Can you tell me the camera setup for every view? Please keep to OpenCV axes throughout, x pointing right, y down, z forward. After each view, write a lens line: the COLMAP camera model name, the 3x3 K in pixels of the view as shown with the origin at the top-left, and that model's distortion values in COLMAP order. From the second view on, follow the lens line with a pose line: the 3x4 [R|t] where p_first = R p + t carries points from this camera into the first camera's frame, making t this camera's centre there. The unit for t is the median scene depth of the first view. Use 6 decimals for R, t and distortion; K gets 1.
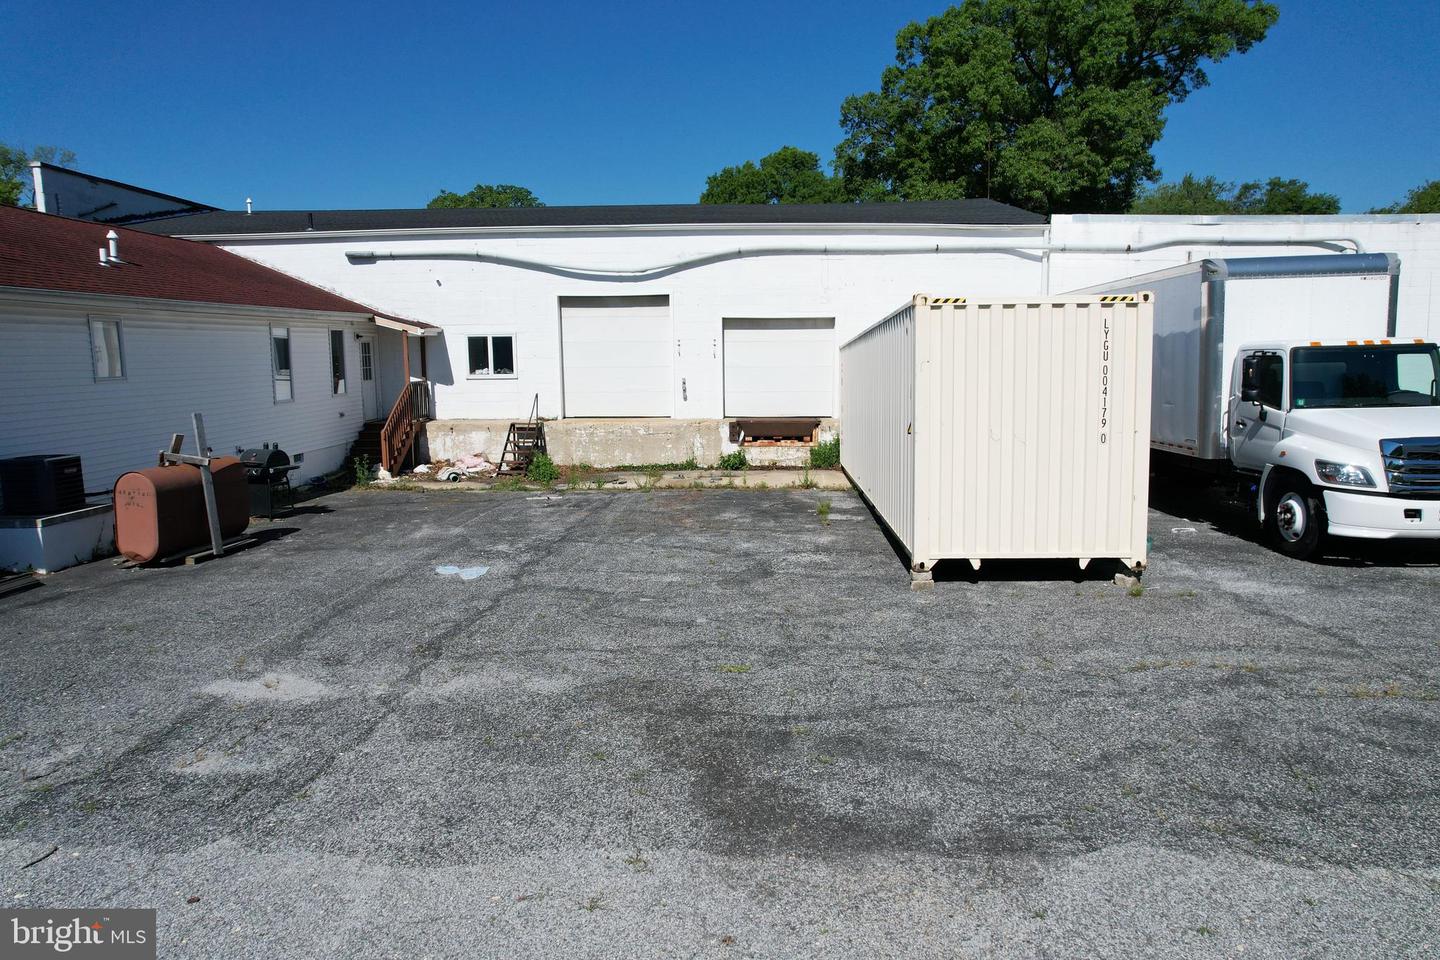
lens RADIAL K [[933.8, 0, 720.0], [0, 933.8, 480.0], [0, 0, 1]] dist [-0.085951, 0.077258]
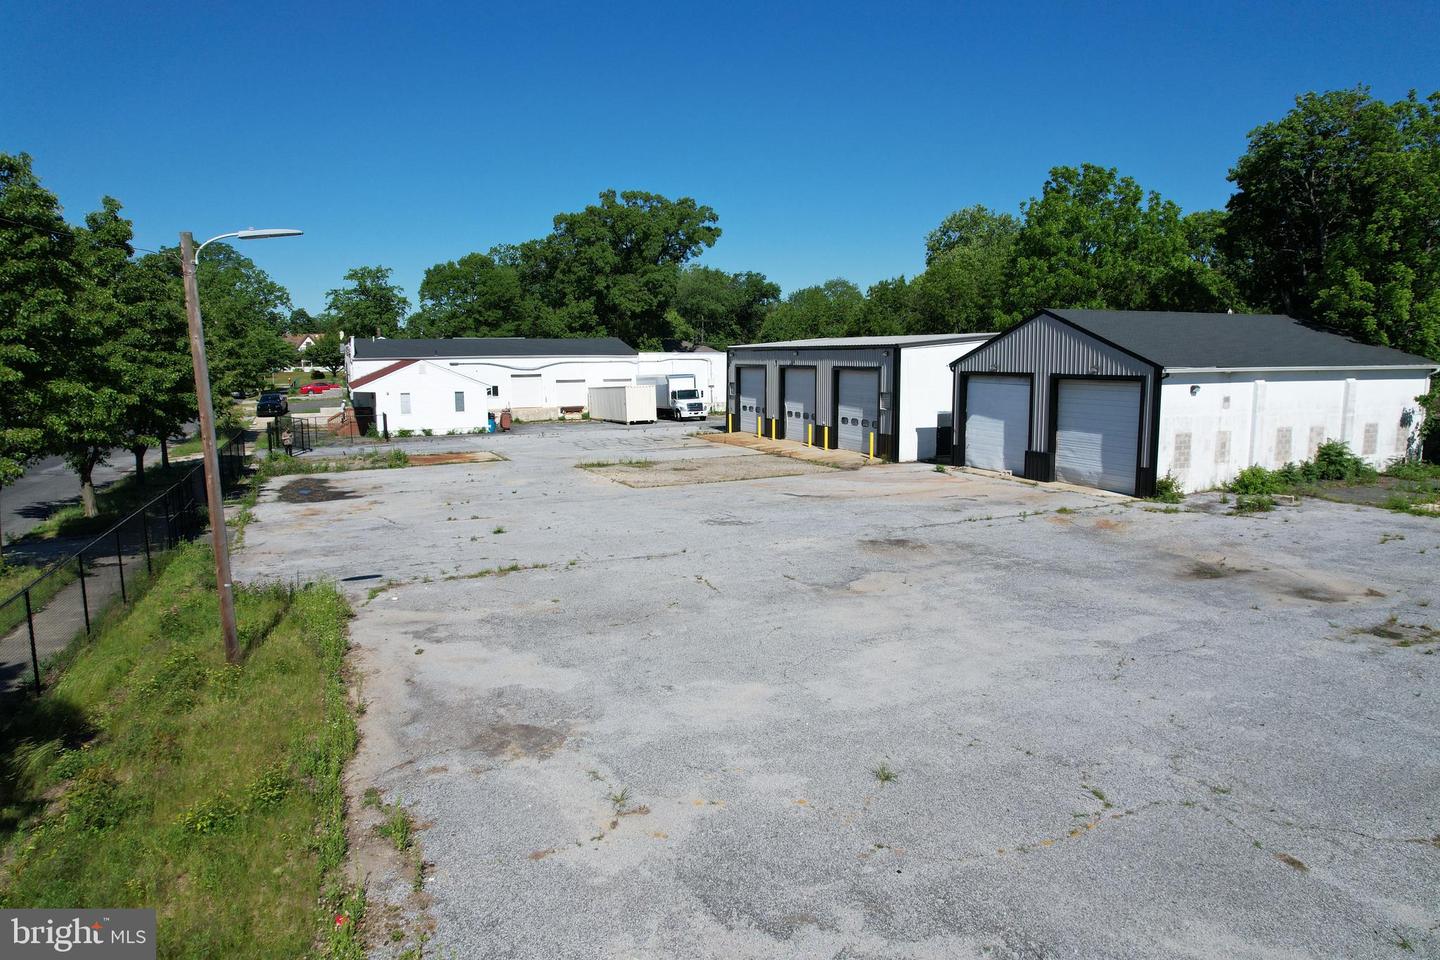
lens RADIAL K [[918.5, 0, 720.0], [0, 918.5, 480.0], [0, 0, 1]] dist [-0.029850, -0.000118]
pose [[0.904193, -0.060399, 0.422833, -1.018579], [0.062386, 0.998010, 0.009151, 0.240844], [-0.422544, 0.018105, 0.906162, -2.693700]]
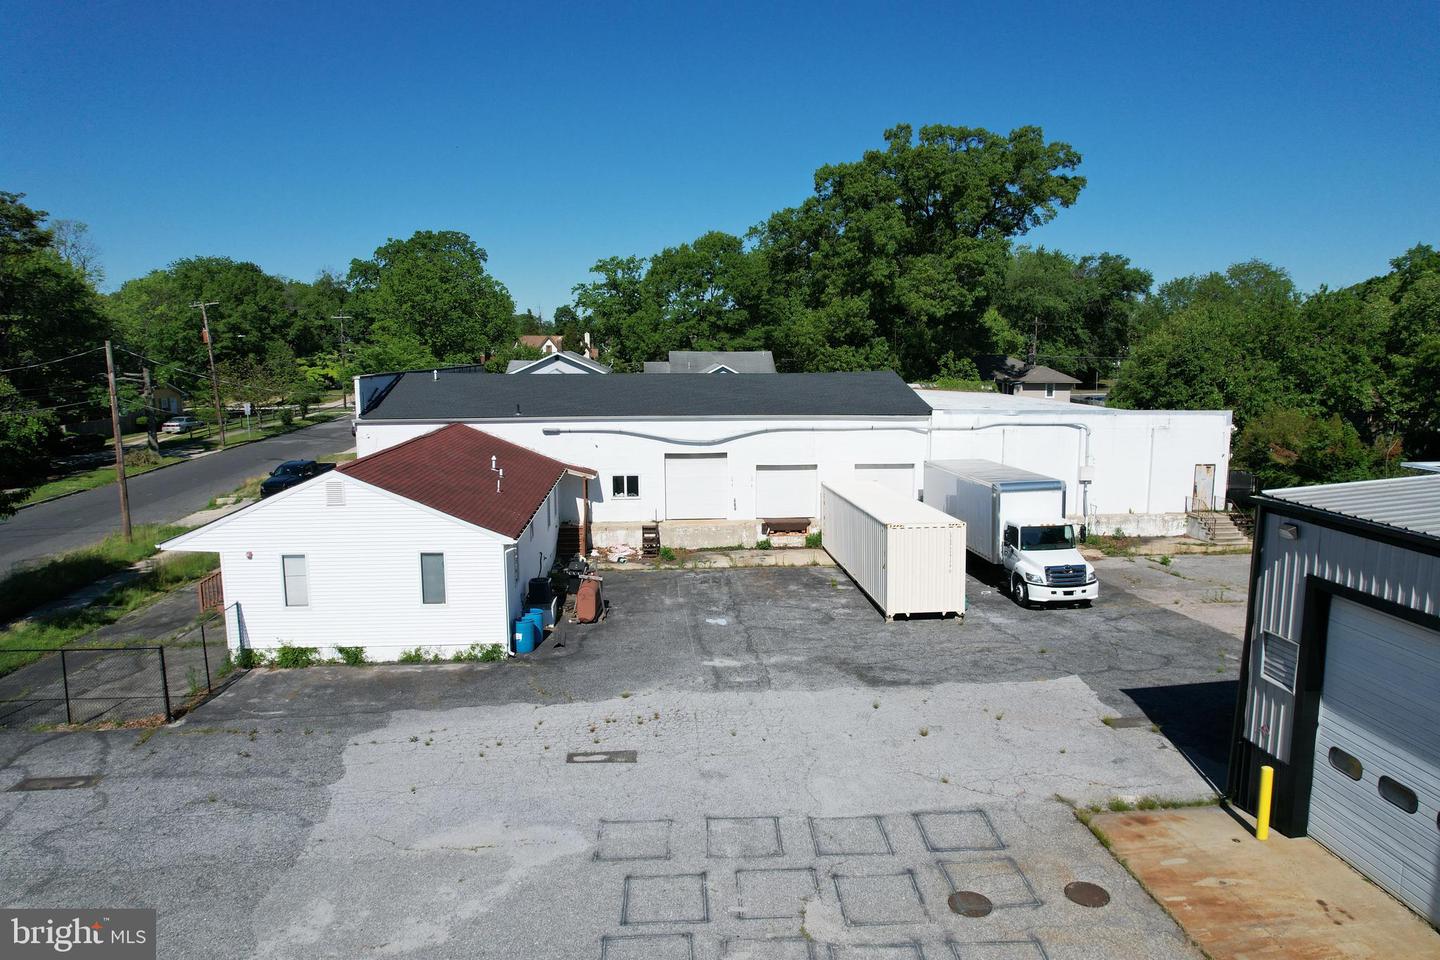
lens RADIAL K [[933.8, 0, 720.0], [0, 933.8, 480.0], [0, 0, 1]] dist [-0.085951, 0.077258]
pose [[0.992971, -0.012757, 0.117667, -0.293627], [0.012467, 0.999917, 0.003197, -0.158348], [-0.117699, -0.001708, 0.993048, -0.826937]]
